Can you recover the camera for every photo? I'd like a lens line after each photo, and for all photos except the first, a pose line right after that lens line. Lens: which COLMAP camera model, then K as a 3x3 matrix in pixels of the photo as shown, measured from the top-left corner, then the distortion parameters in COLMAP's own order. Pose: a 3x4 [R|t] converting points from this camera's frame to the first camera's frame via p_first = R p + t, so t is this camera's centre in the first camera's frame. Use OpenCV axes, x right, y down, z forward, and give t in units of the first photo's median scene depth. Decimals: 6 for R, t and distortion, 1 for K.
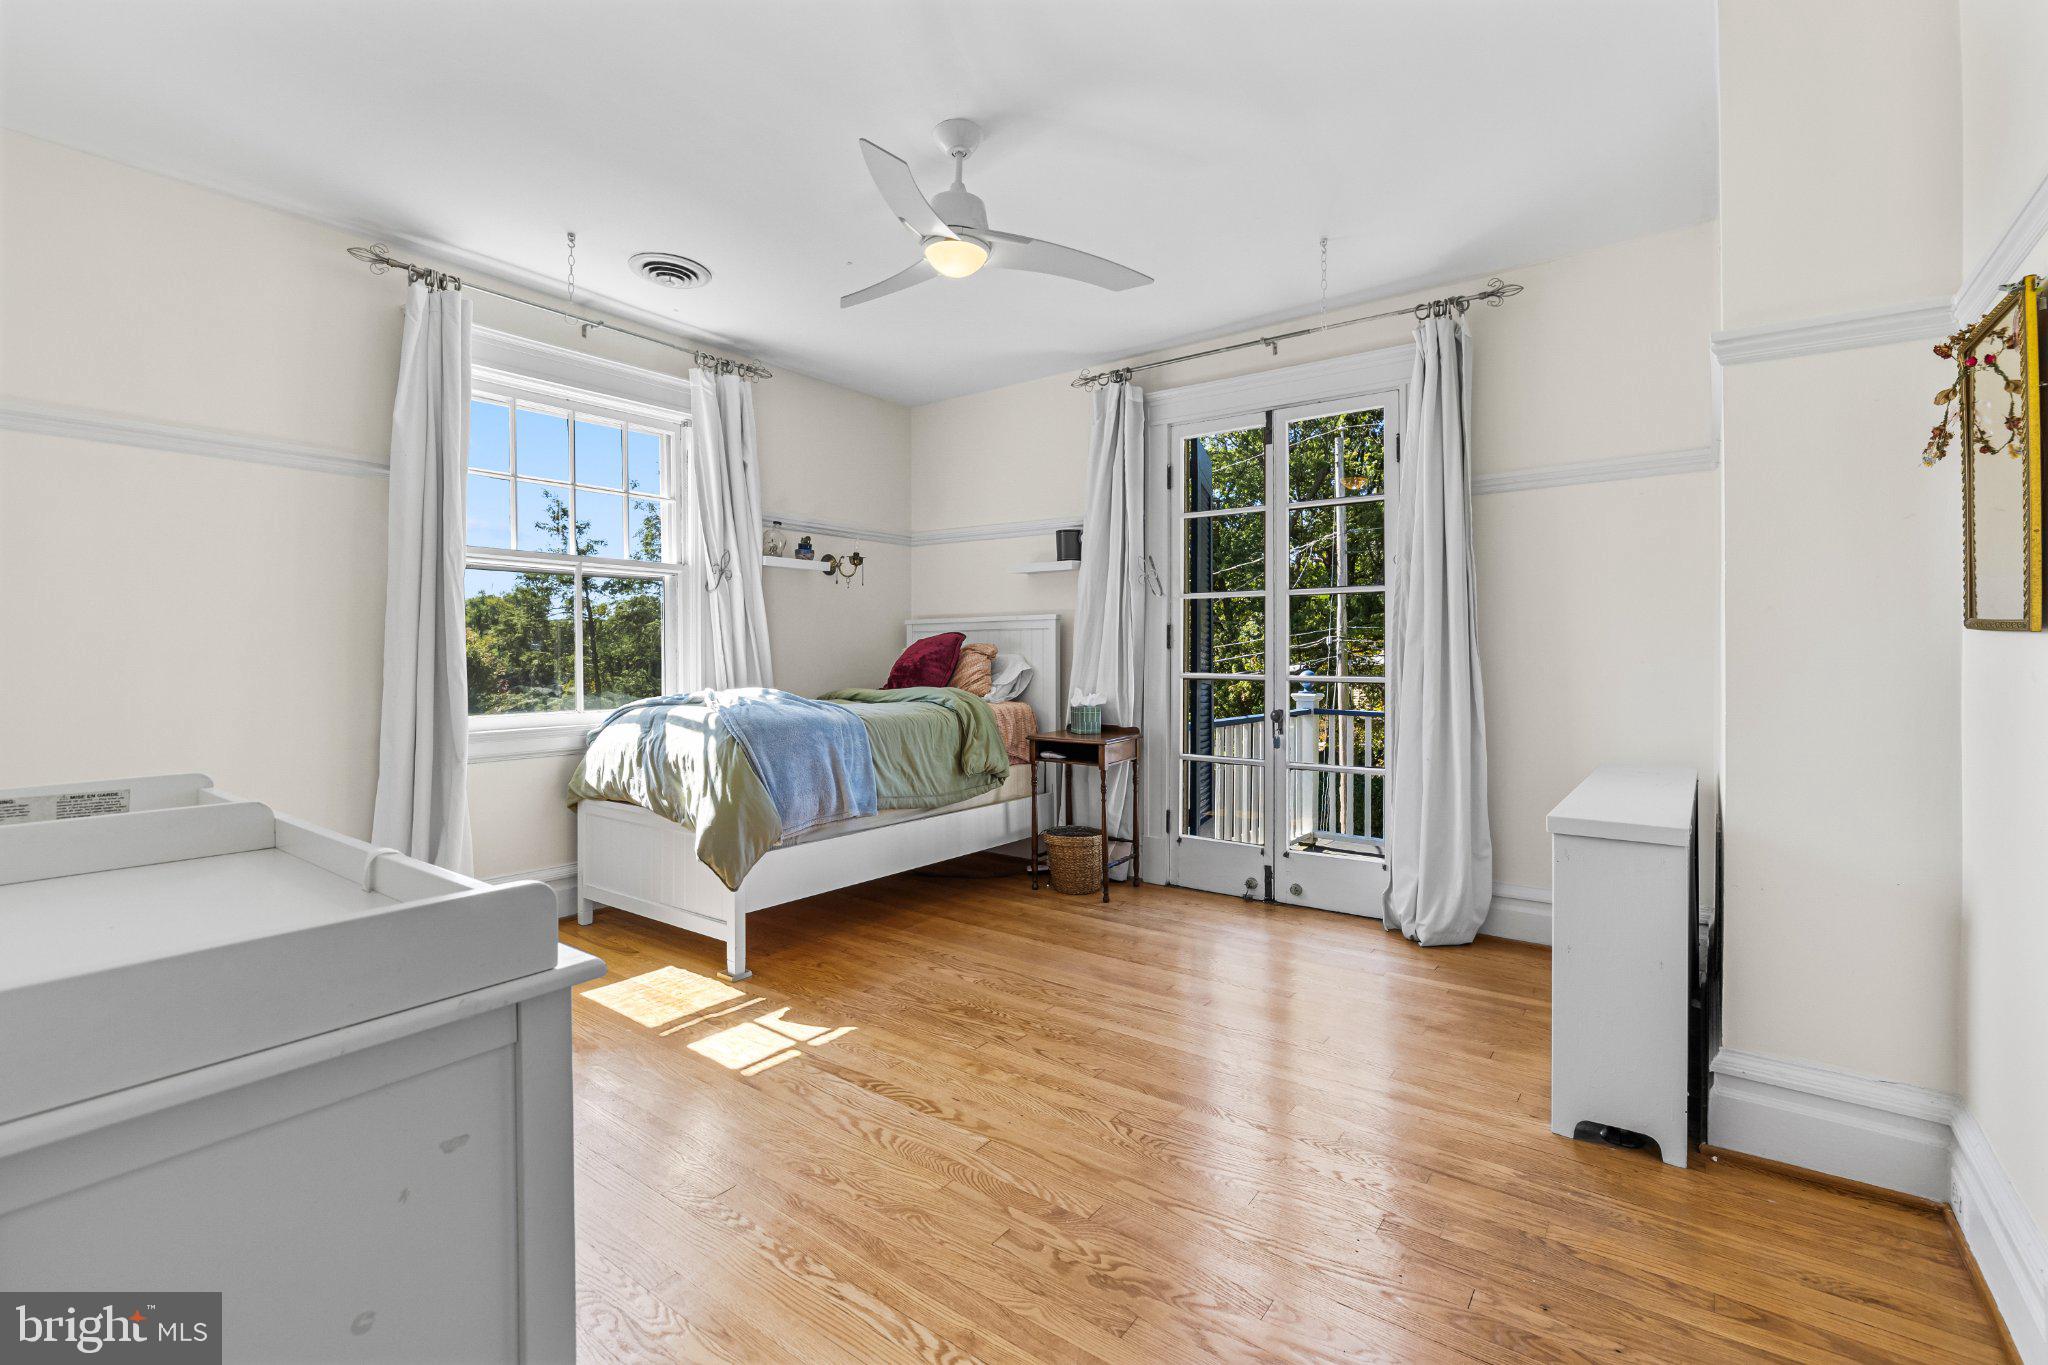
lens RADIAL K [[906.3, 0, 1025.1], [0, 906.3, 662.8], [0, 0, 1]] dist [-0.009125, 0.000740]
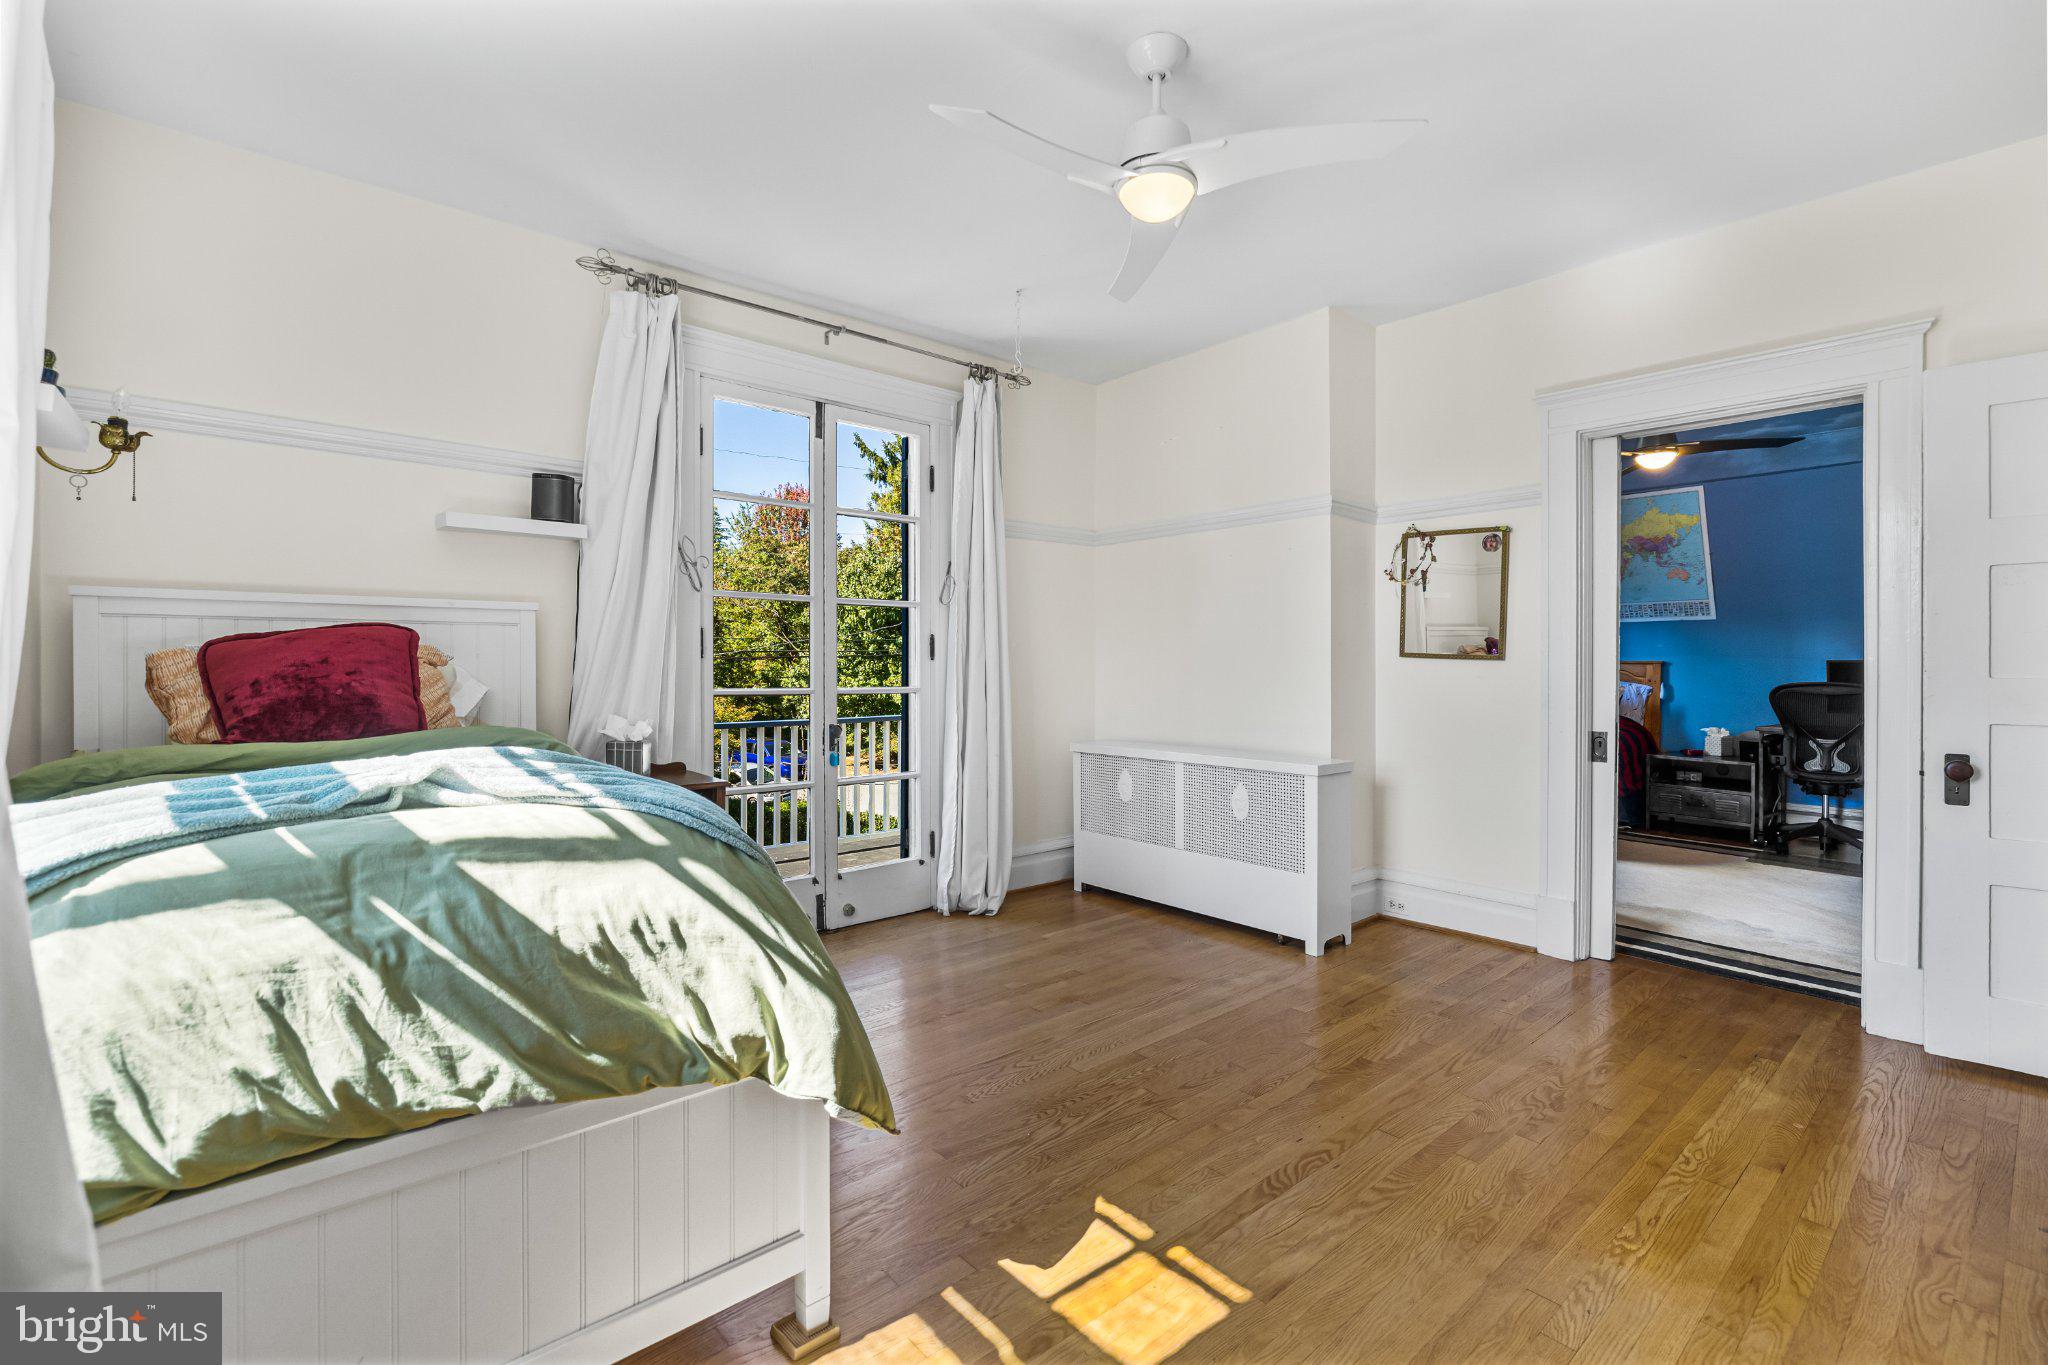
lens RADIAL K [[906.3, 0, 1025.1], [0, 906.3, 662.8], [0, 0, 1]] dist [-0.009125, 0.000740]
pose [[0.210375, 0.002749, 0.977617, -0.882459], [0.004826, 0.999981, -0.003850, -0.010888], [-0.977609, 0.005528, 0.210358, 0.899235]]
